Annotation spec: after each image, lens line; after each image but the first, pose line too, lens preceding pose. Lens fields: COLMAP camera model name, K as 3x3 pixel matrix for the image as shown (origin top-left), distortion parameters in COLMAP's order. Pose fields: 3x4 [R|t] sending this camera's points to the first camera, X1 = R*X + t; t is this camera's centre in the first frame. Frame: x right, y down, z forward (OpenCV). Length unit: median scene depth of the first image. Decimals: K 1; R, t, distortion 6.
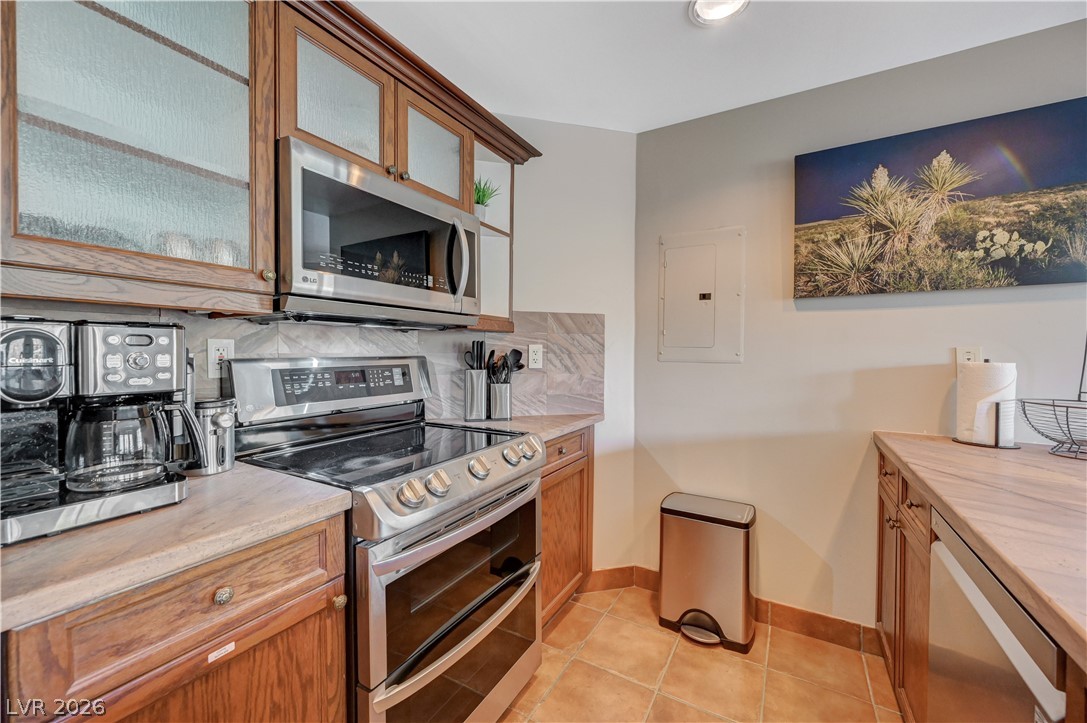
lens RADIAL K [[431.0, 0, 549.5], [0, 431.0, 358.9], [0, 0, 1]] dist [0.001273, 0.000005]
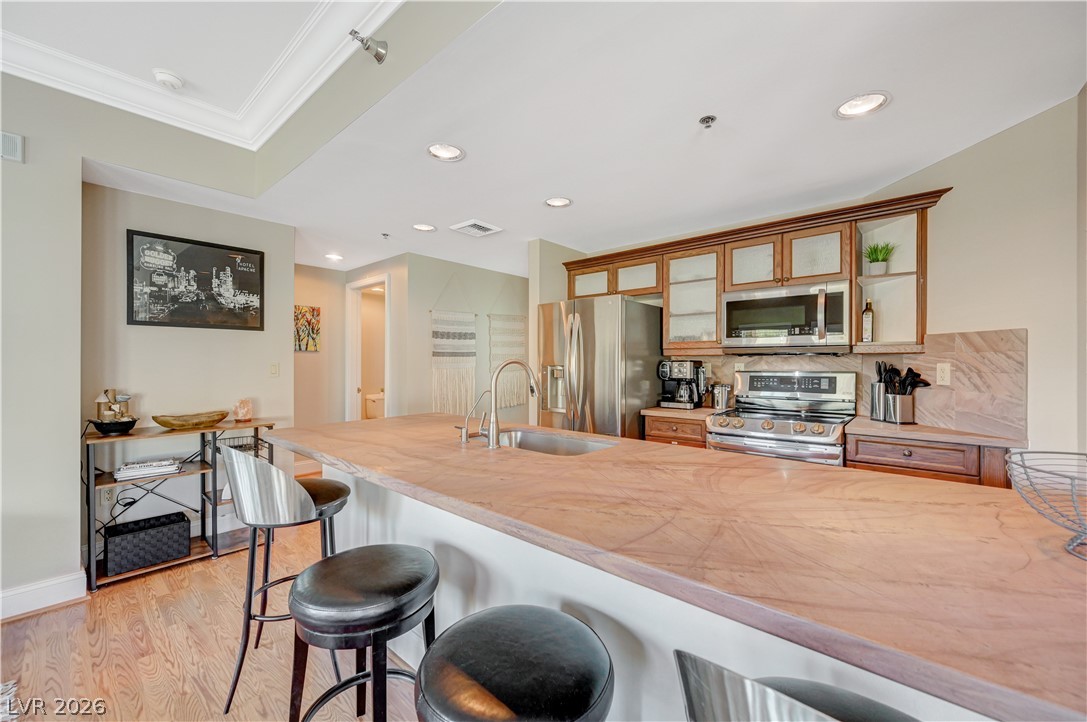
lens RADIAL K [[431.0, 0, 545.7], [0, 431.0, 363.0], [0, 0, 1]] dist [0.001273, 0.000005]
pose [[-0.201750, -0.004725, -0.979426, 1.523512], [-0.020098, 0.999798, -0.000683, -0.016267], [0.979231, 0.019547, -0.201804, 0.277133]]
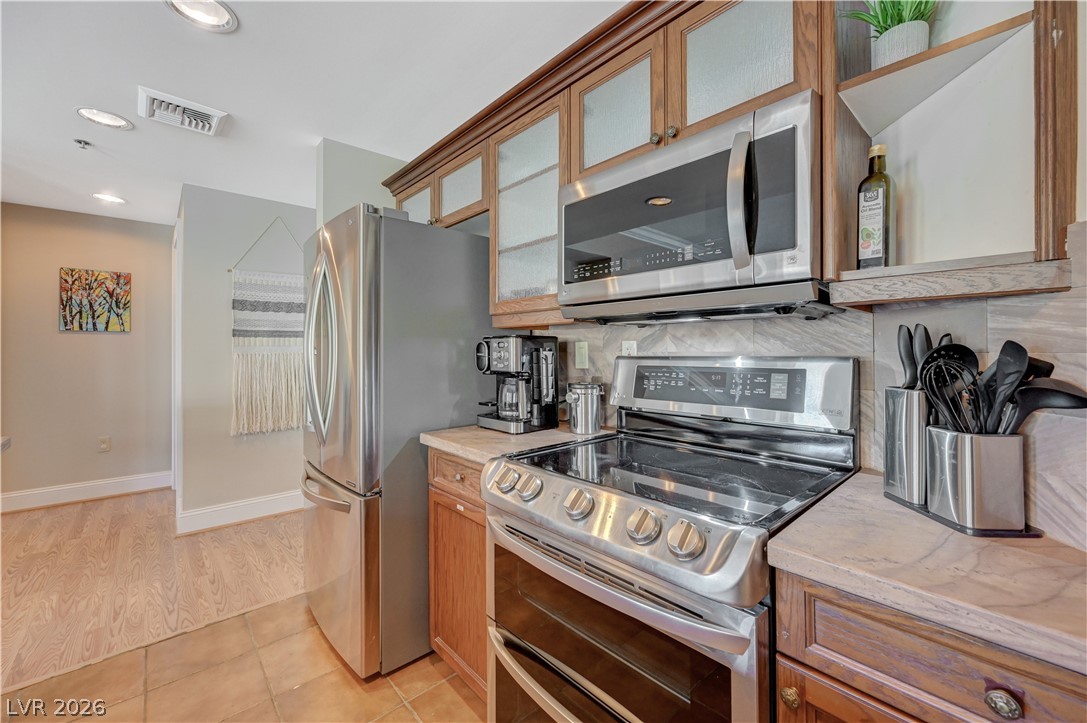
lens RADIAL K [[431.0, 0, 550.2], [0, 431.0, 346.9], [0, 0, 1]] dist [0.001273, 0.000005]
pose [[-0.302902, -0.010768, -0.952961, 0.420317], [-0.015757, 0.999856, -0.006289, -0.011550], [0.952892, 0.013111, -0.303028, 0.868227]]
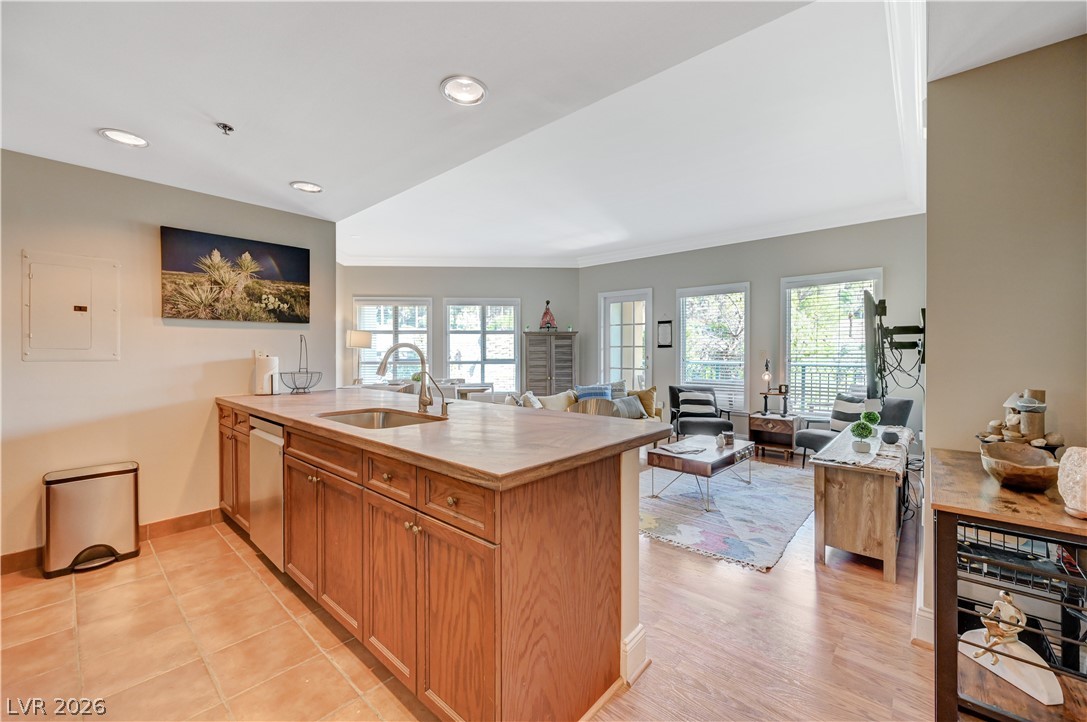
lens RADIAL K [[431.0, 0, 540.0], [0, 431.0, 355.8], [0, 0, 1]] dist [0.001273, 0.000005]
pose [[0.211895, -0.011505, 0.977225, -0.705909], [0.020368, 0.999766, 0.007353, 0.012817], [-0.977080, 0.018346, 0.212080, -0.691455]]
